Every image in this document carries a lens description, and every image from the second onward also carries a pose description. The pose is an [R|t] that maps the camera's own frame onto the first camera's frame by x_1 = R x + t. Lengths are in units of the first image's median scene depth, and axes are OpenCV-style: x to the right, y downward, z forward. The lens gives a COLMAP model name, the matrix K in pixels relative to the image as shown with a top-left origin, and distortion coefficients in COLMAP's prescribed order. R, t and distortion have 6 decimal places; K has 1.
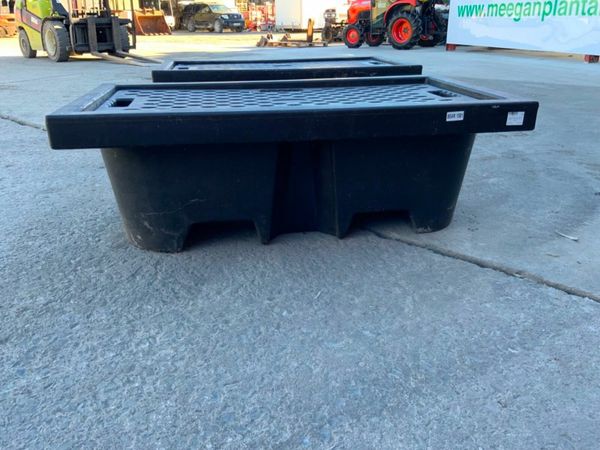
lens RADIAL K [[496.8, 0, 300.0], [0, 496.8, 225.0], [0, 0, 1]] dist [0.127250, -0.271935]
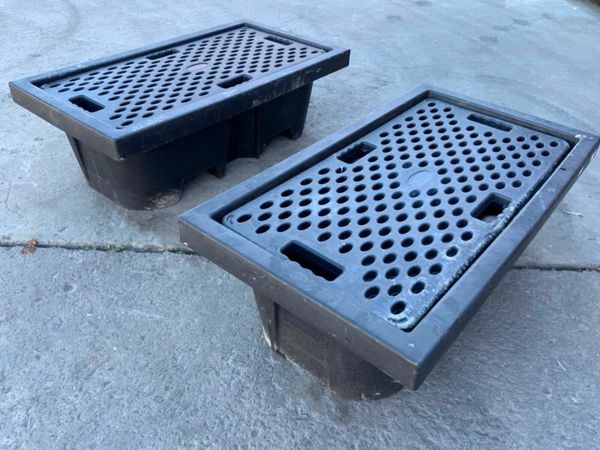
lens RADIAL K [[499.5, 0, 300.0], [0, 499.5, 225.0], [0, 0, 1]] dist [0.079617, -0.150439]
pose [[0.753763, -0.365325, 0.546241, -0.853335], [0.208451, 0.921225, 0.328471, -0.608505], [-0.623210, -0.133725, 0.770537, 0.469228]]
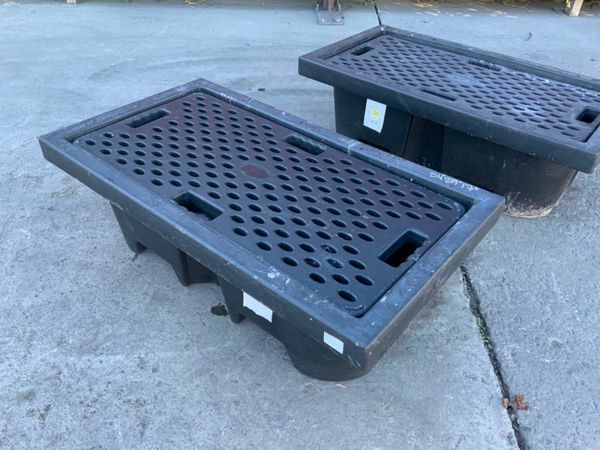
lens RADIAL K [[499.5, 0, 300.0], [0, 499.5, 225.0], [0, 0, 1]] dist [0.079617, -0.150439]
pose [[-0.653773, -0.472007, 0.591430, -0.834532], [0.269344, 0.585251, 0.764811, -1.357572], [-0.707131, 0.659311, -0.255489, 2.215270]]
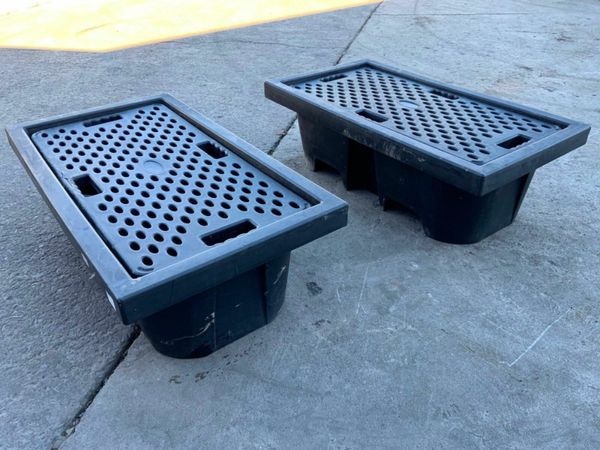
lens RADIAL K [[499.5, 0, 300.0], [0, 499.5, 225.0], [0, 0, 1]] dist [0.079617, -0.150439]
pose [[0.463280, 0.488220, -0.739603, 1.148480], [-0.337154, 0.868909, 0.362387, -0.742766], [0.819573, 0.081473, 0.567153, 0.760056]]
